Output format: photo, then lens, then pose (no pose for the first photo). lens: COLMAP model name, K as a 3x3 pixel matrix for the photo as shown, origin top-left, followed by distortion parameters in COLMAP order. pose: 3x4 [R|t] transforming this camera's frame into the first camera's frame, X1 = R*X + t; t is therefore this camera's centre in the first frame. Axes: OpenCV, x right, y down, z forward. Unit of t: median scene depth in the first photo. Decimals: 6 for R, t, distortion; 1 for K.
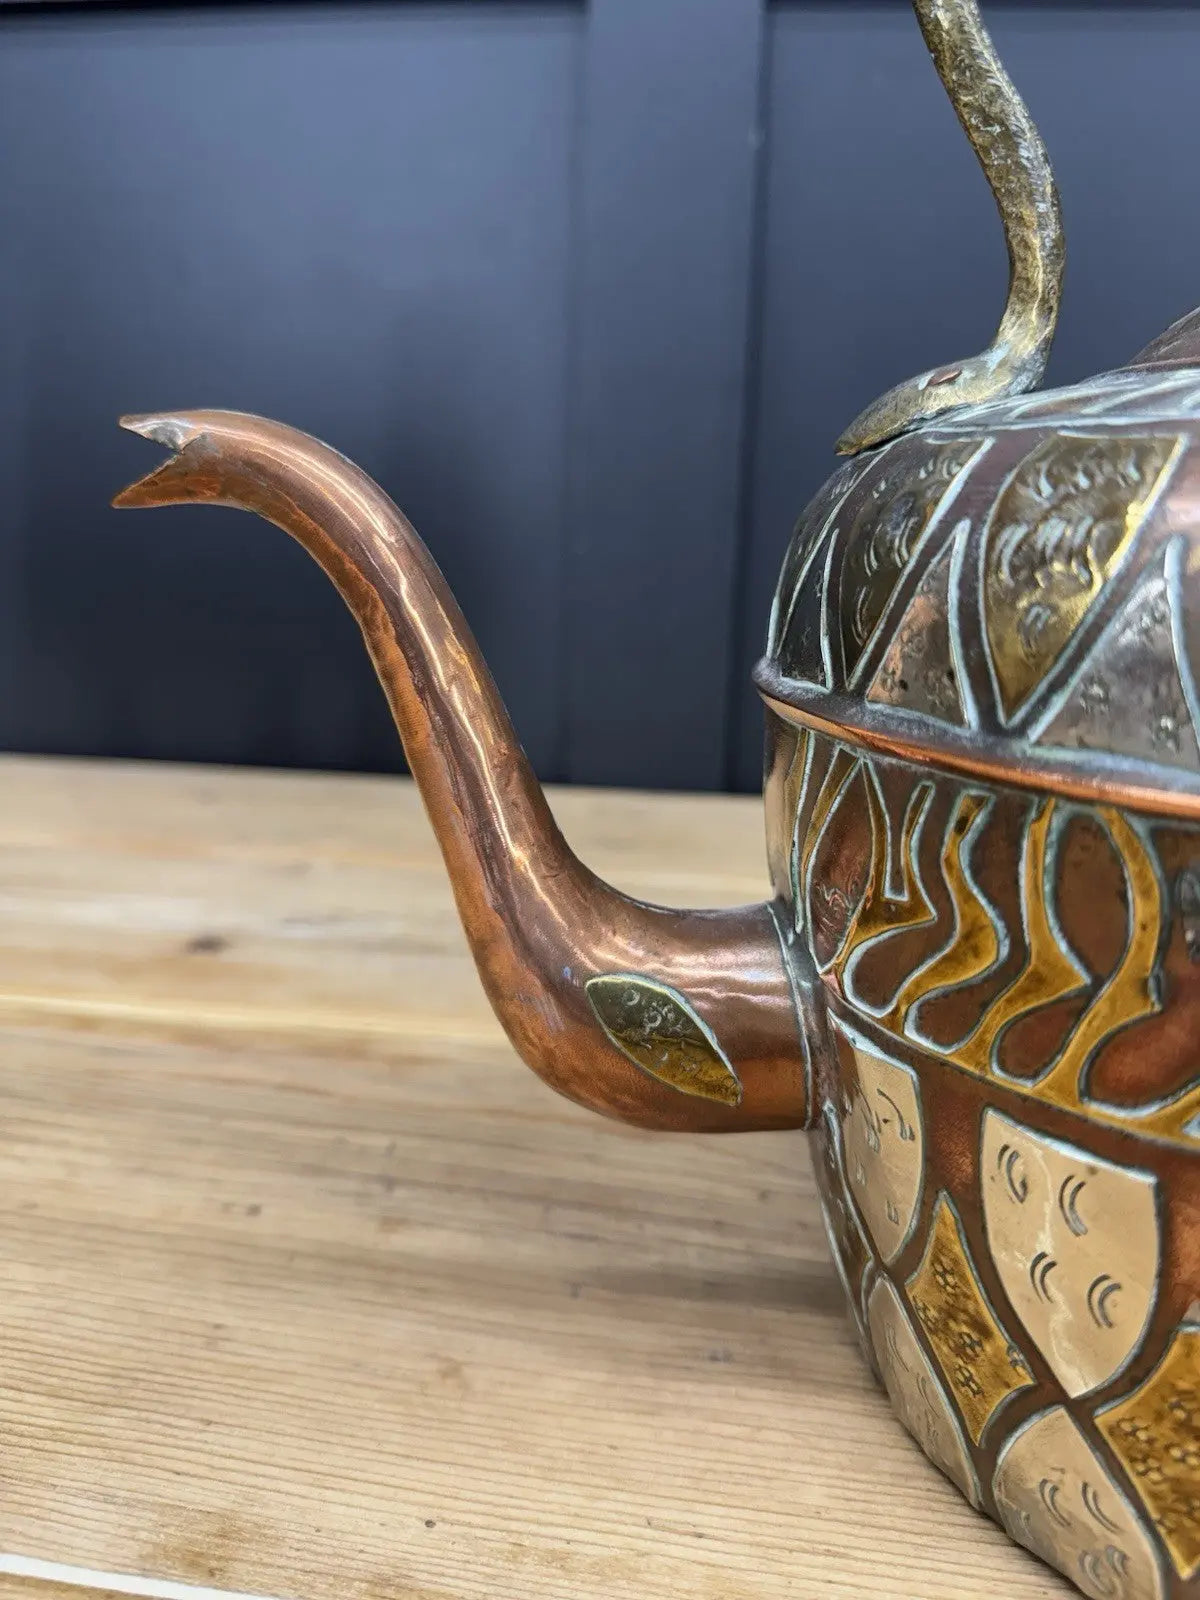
lens RADIAL K [[1157.2, 0, 587.6], [0, 1157.2, 785.7], [0, 0, 1]] dist [0.038827, -0.071976]
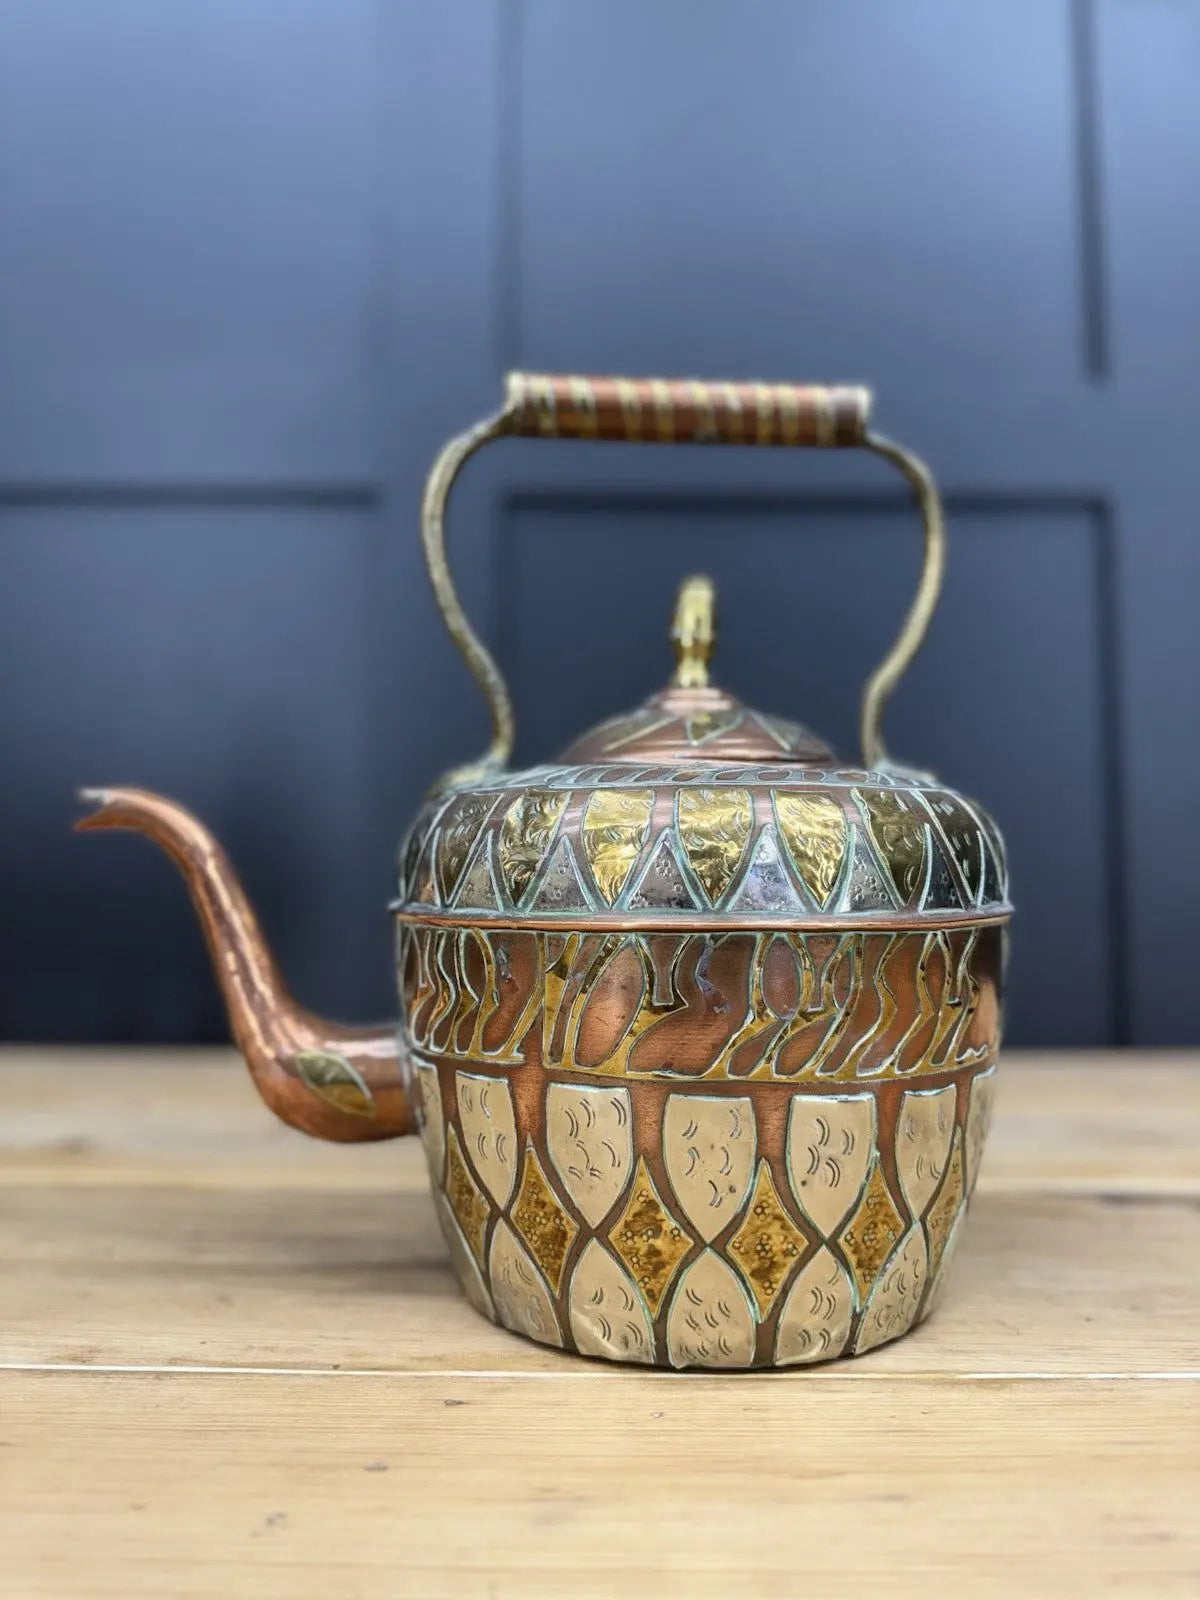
lens RADIAL K [[1157.2, 0, 598.2], [0, 1157.2, 808.0], [0, 0, 1]] dist [0.038827, -0.071976]
pose [[0.991779, -0.013010, 0.127298, 0.311890], [0.047863, 0.960321, -0.274761, 0.390987], [-0.118672, 0.278595, 0.953049, -1.290310]]
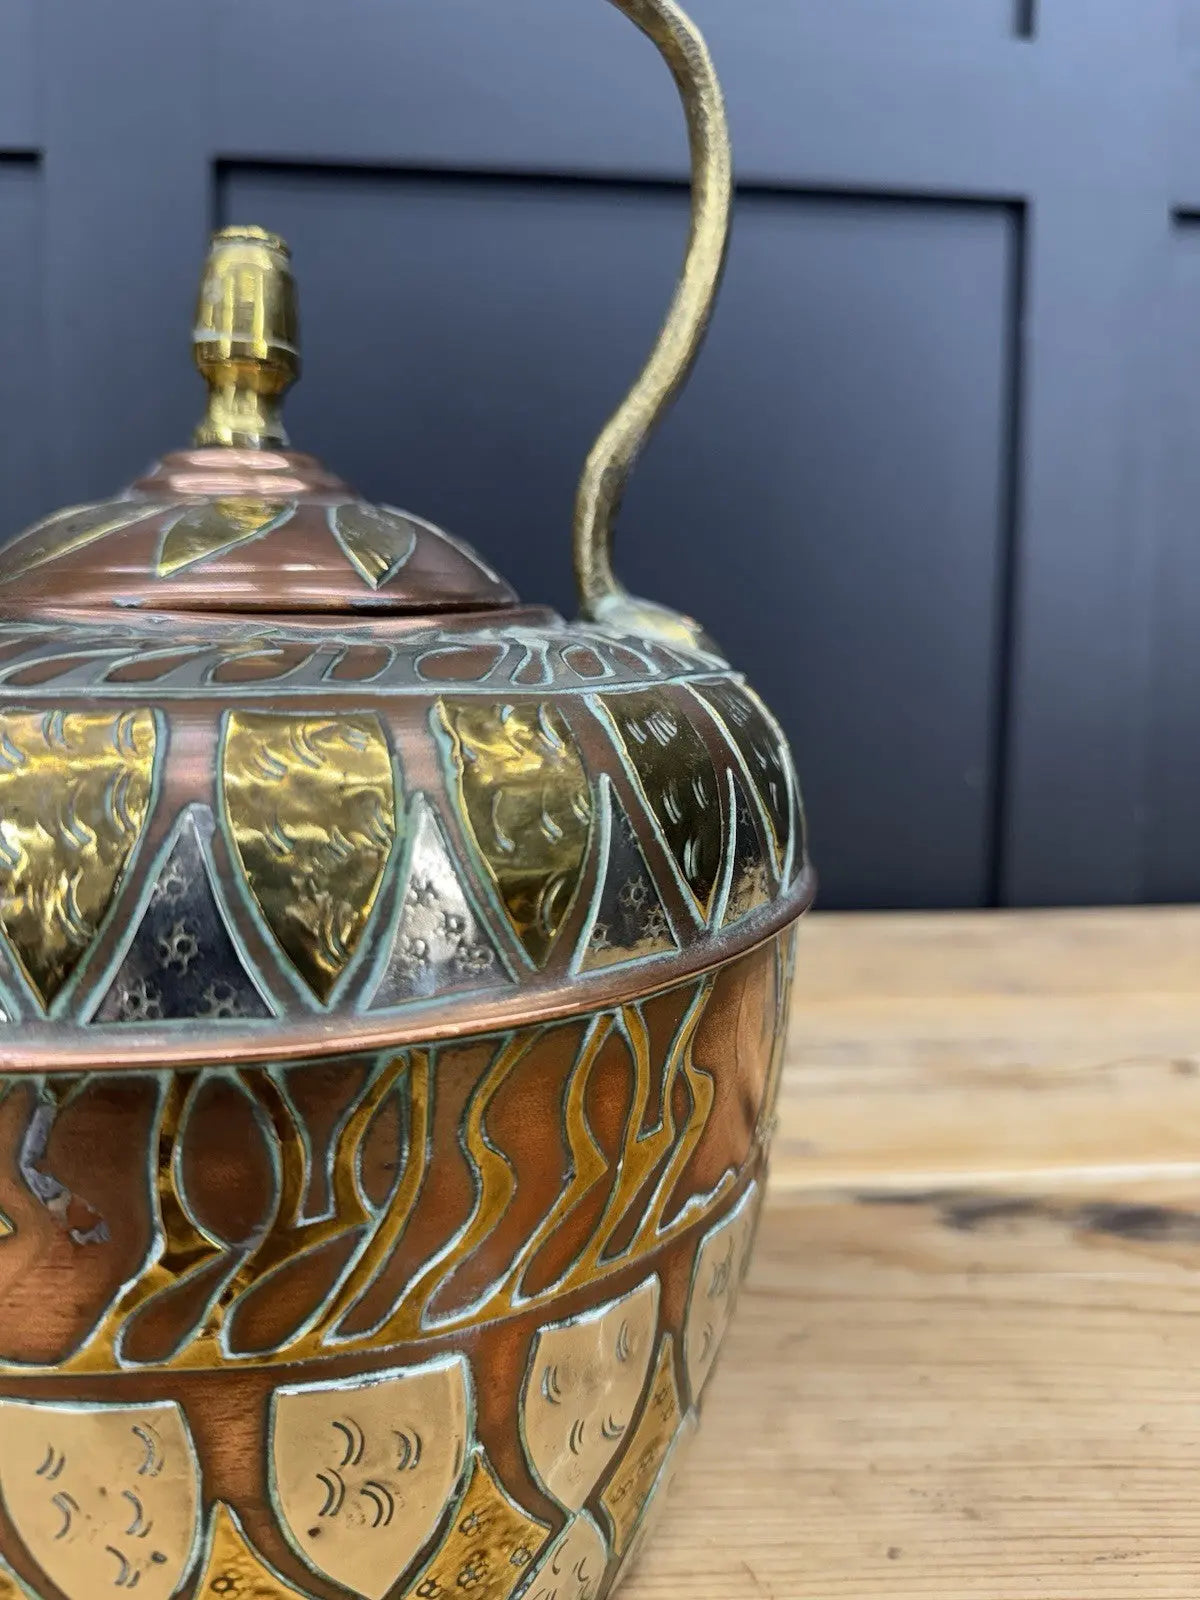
lens RADIAL K [[1157.2, 0, 590.2], [0, 1157.2, 787.0], [0, 0, 1]] dist [0.038827, -0.071976]
pose [[0.978457, -0.043964, 0.201717, 0.957392], [0.060589, 0.995189, -0.076994, -0.043342], [-0.197362, 0.087557, 0.976413, -0.298398]]
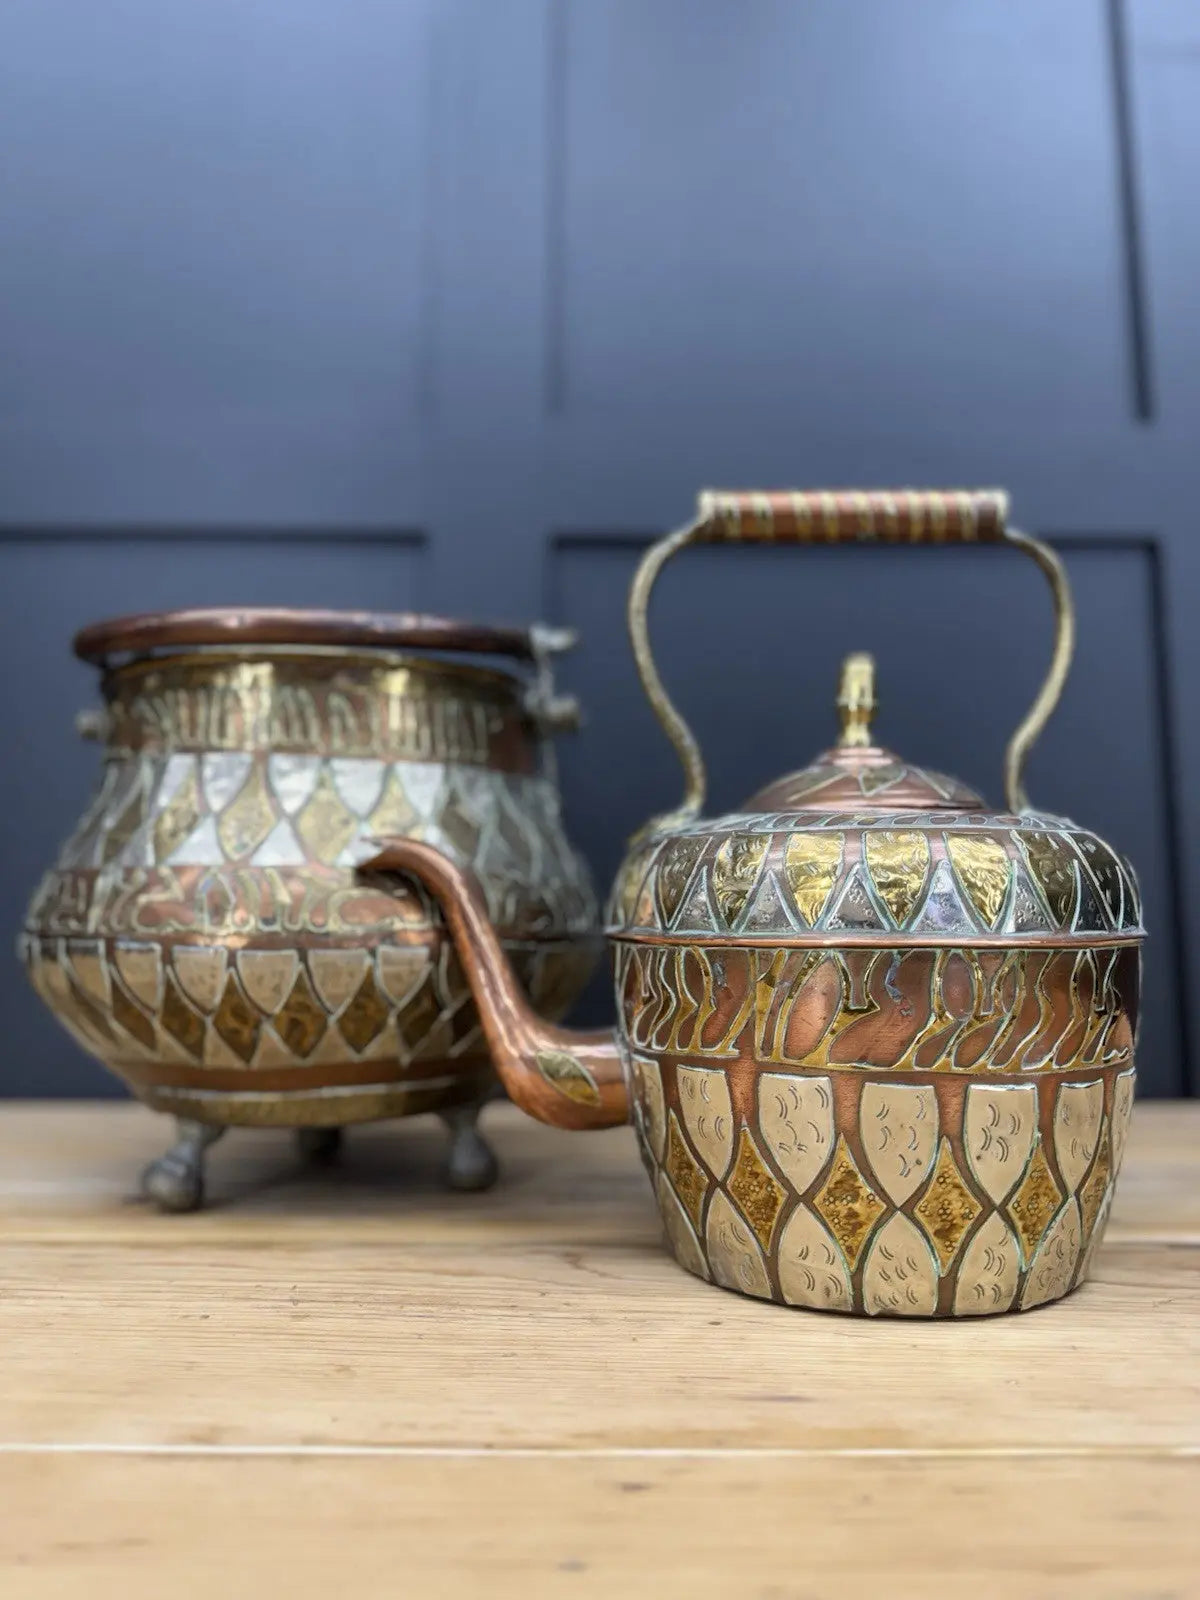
lens RADIAL K [[1157.2, 0, 590.9], [0, 1157.2, 803.7], [0, 0, 1]] dist [0.038827, -0.071976]
pose [[0.998451, -0.014923, 0.053597, -0.009941], [0.031380, 0.946551, -0.321023, 0.530679], [-0.045942, 0.322208, 0.945553, -1.726363]]
